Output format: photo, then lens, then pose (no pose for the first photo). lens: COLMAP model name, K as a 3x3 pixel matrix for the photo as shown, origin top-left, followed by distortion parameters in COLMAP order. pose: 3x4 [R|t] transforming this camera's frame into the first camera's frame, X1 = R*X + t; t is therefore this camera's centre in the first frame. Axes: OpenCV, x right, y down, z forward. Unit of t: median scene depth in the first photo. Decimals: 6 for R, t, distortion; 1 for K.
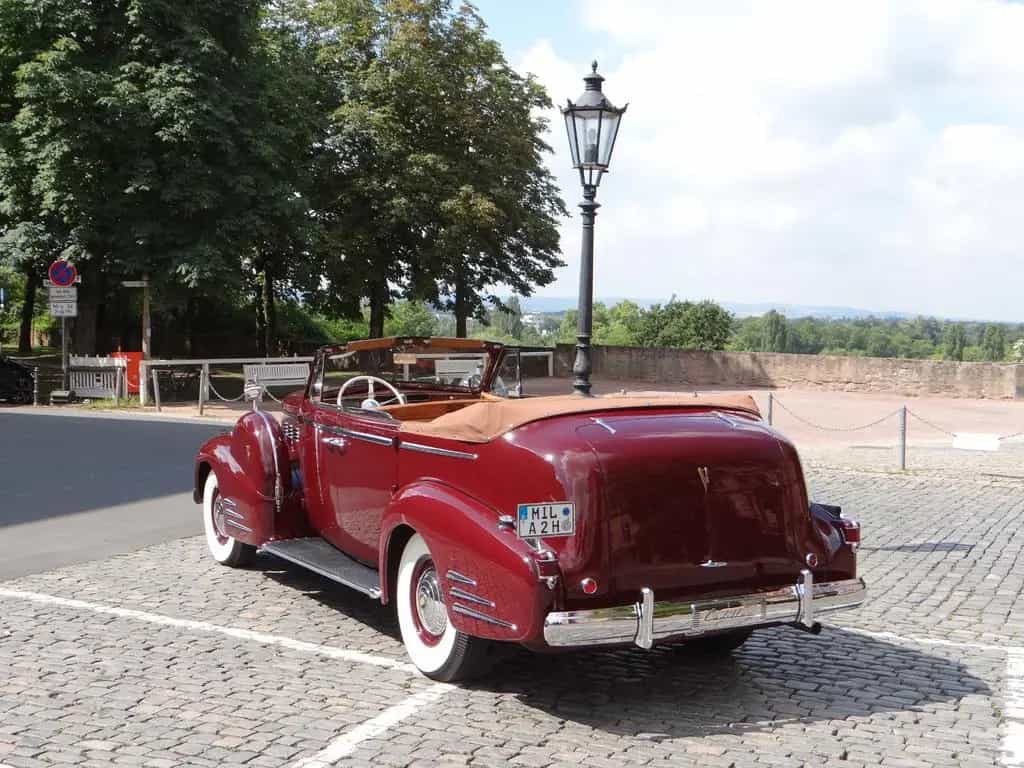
lens RADIAL K [[2241.5, 0, 512.0], [0, 2241.5, 384.0], [0, 0, 1]] dist [0.008033, 0.650682]
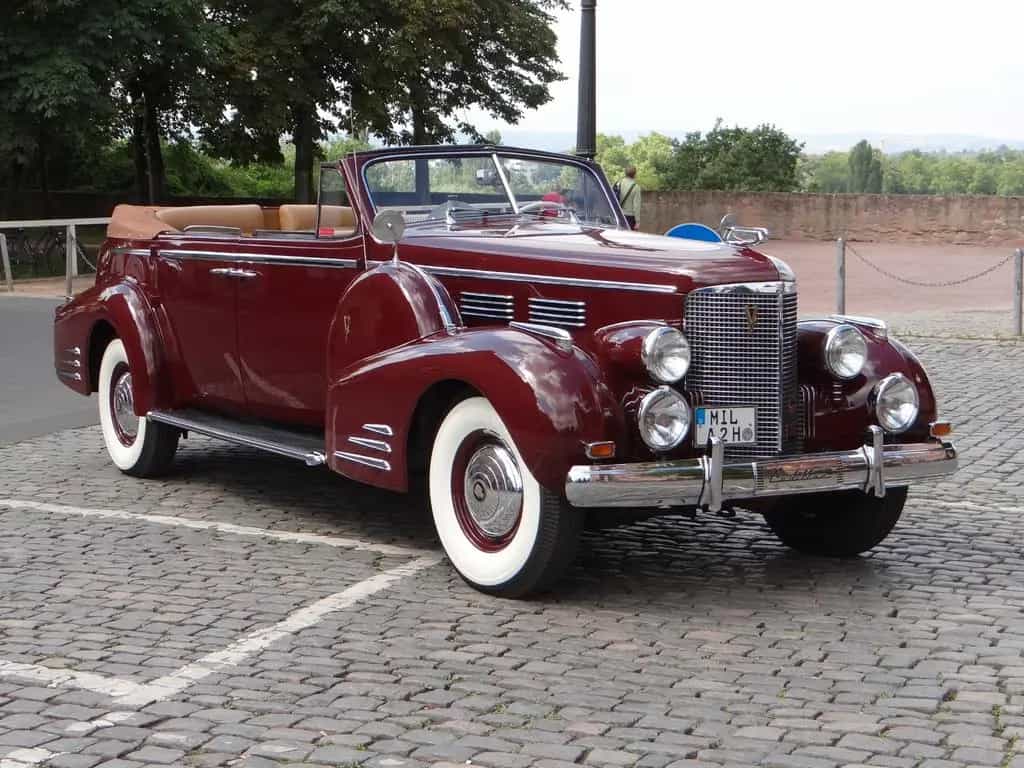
lens RADIAL K [[2241.5, 0, 512.0], [0, 2241.5, 384.0], [0, 0, 1]] dist [0.008033, 0.650682]
pose [[0.999685, -0.024310, 0.006197, -0.000049], [0.023426, 0.992953, 0.116171, -0.039146], [-0.008977, -0.115989, 0.993210, 0.273097]]
